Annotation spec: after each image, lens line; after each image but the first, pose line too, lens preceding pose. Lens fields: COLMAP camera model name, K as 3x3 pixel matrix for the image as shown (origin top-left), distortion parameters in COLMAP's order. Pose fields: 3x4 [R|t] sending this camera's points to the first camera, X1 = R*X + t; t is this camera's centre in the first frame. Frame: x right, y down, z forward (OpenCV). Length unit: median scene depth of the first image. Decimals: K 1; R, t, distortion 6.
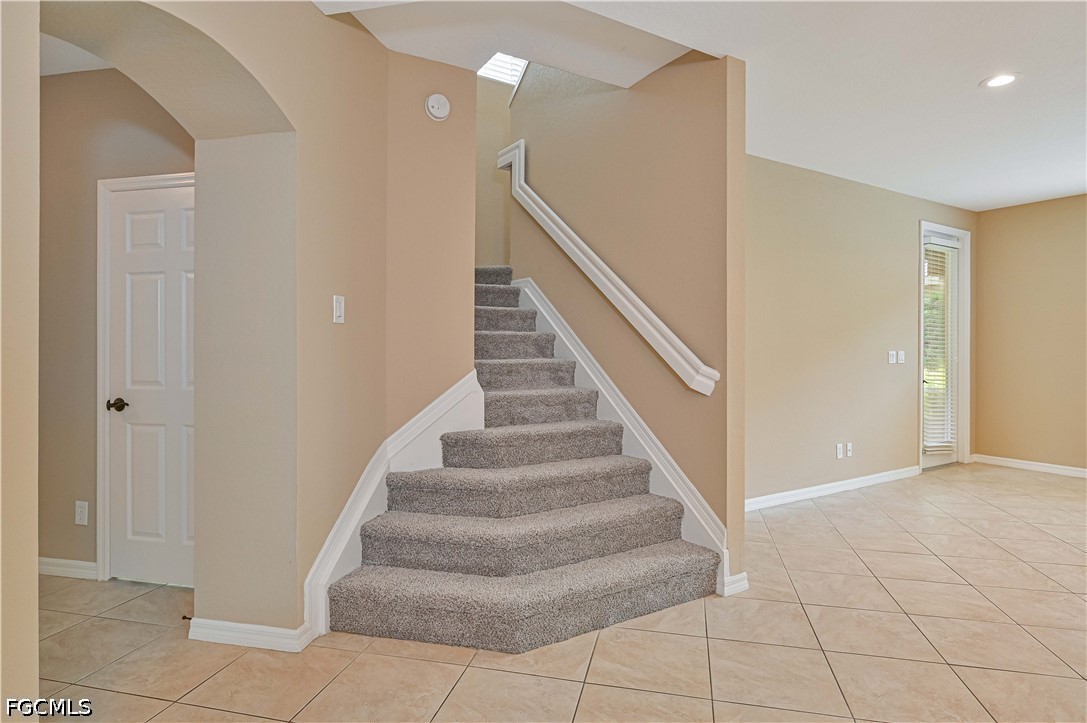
lens RADIAL K [[599.6, 0, 544.2], [0, 599.6, 347.2], [0, 0, 1]] dist [-0.002395, 0.000014]
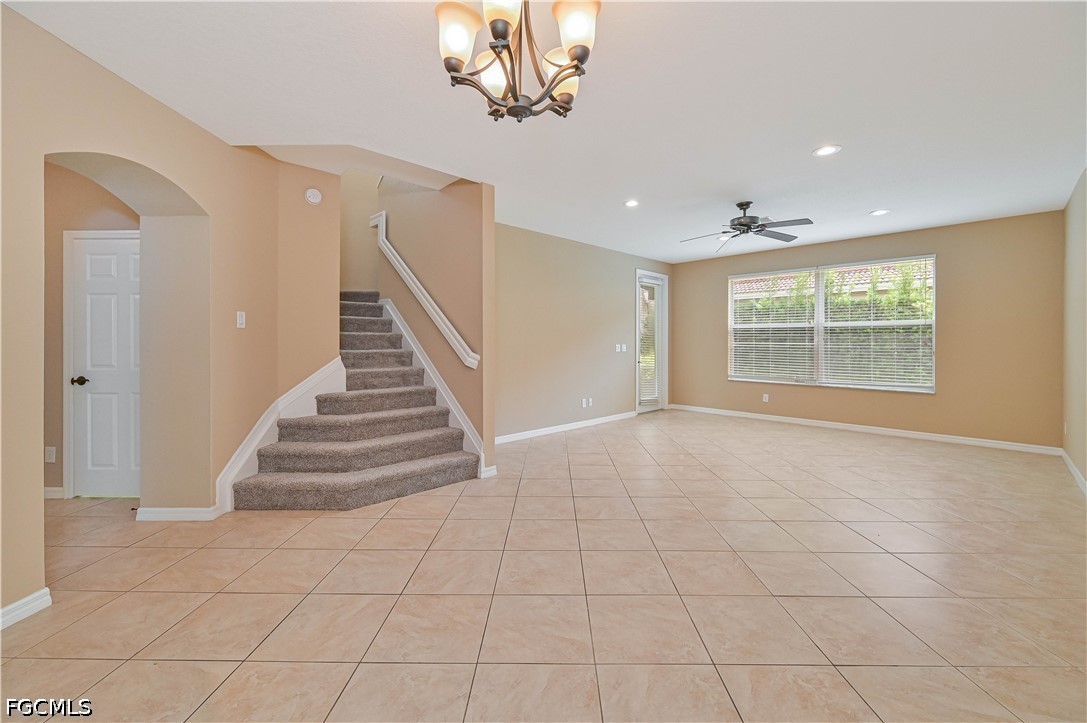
lens RADIAL K [[440.5, 0, 547.0], [0, 440.5, 343.5], [0, 0, 1]] dist [-0.000078, -0.000287]
pose [[0.976593, -0.001839, 0.215089, 0.195985], [0.001632, 0.999998, 0.001138, 0.002882], [-0.215091, -0.000760, 0.976594, -0.332515]]
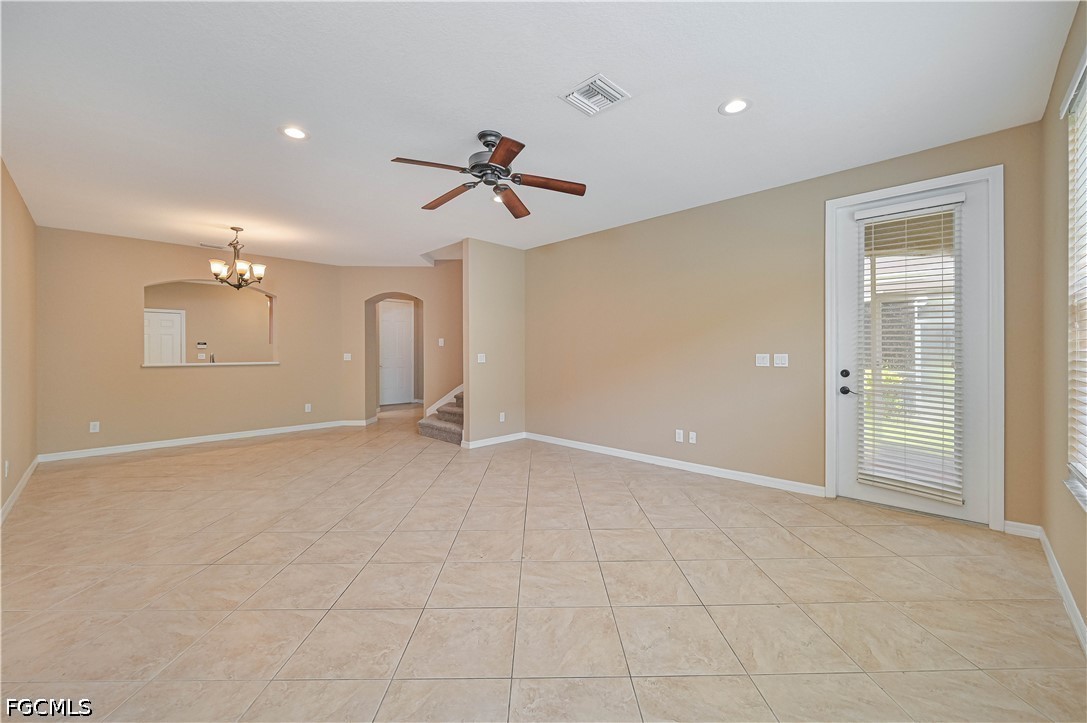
lens RADIAL K [[431.9, 0, 543.7], [0, 431.9, 350.8], [0, 0, 1]] dist [0.001446, 0.000062]
pose [[0.235368, -0.004676, -0.971895, 2.095059], [0.004874, 0.999982, -0.003631, 0.003299], [0.971894, -0.003882, 0.235386, 0.853786]]
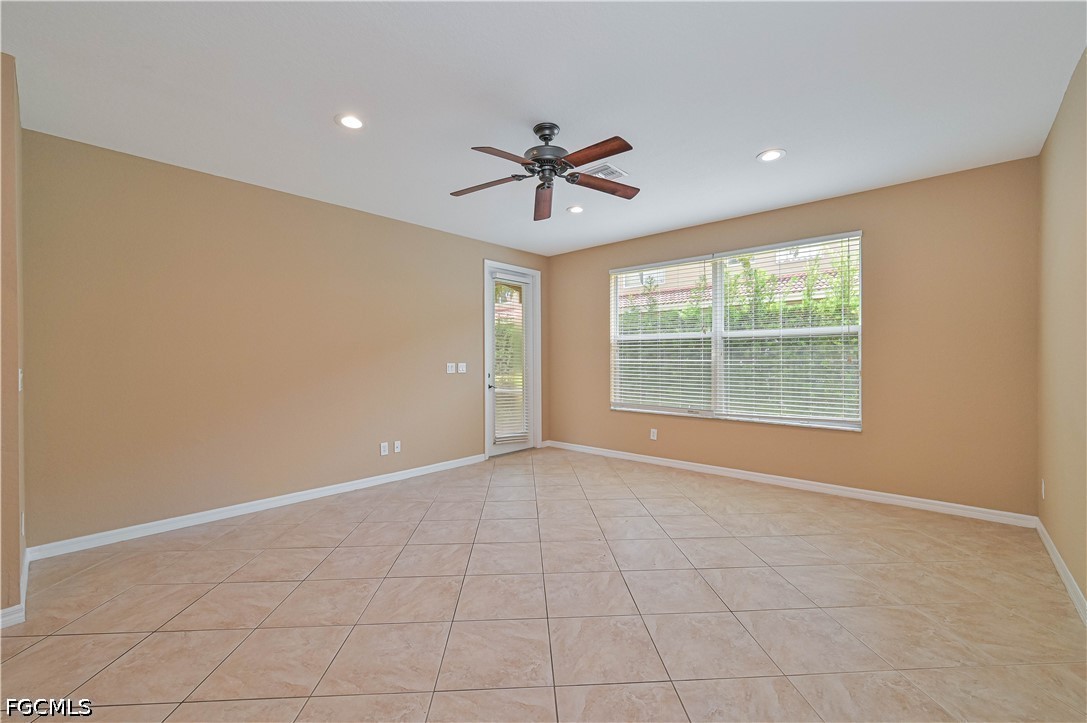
lens RADIAL K [[453.1, 0, 546.6], [0, 453.1, 359.6], [0, 0, 1]] dist [-0.001280, 0.000321]
pose [[0.959939, -0.007550, 0.280107, 0.898589], [0.007913, 0.999969, -0.000164, 0.001231], [-0.280097, 0.002374, 0.959969, 0.090299]]
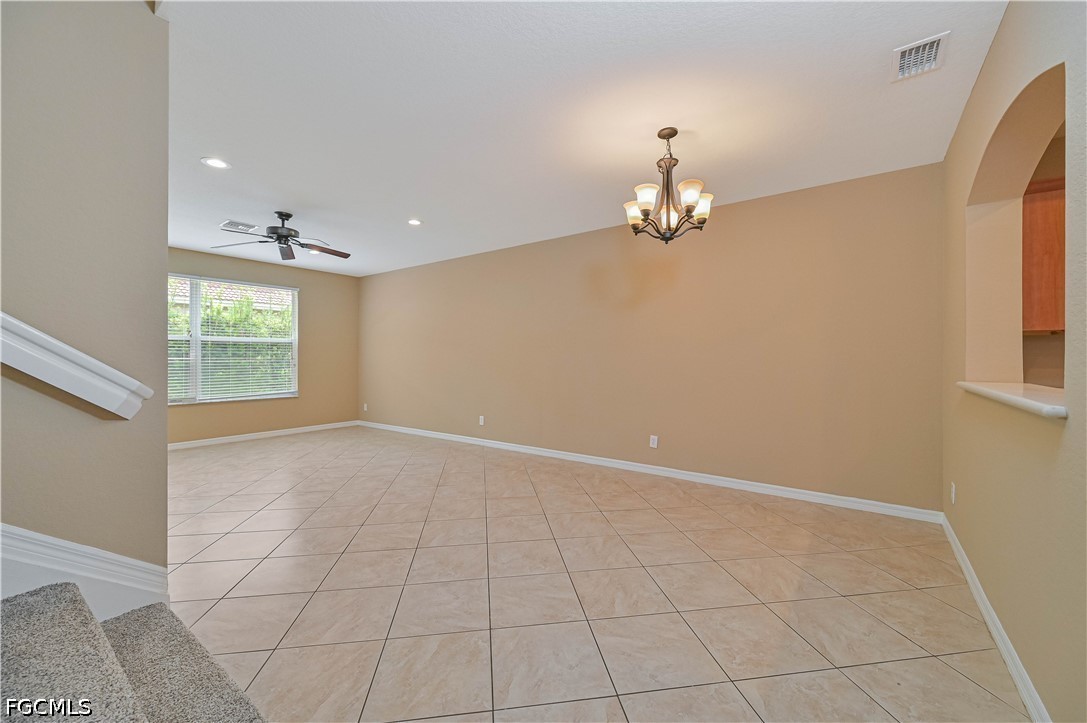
lens RADIAL K [[434.0, 0, 544.3], [0, 434.0, 356.3], [0, 0, 1]] dist [0.000459, -0.000068]
pose [[-0.365507, -0.002145, 0.930806, -0.469936], [-0.000095, 0.999997, 0.002267, -0.006410], [-0.930809, 0.000740, -0.365506, 0.687261]]
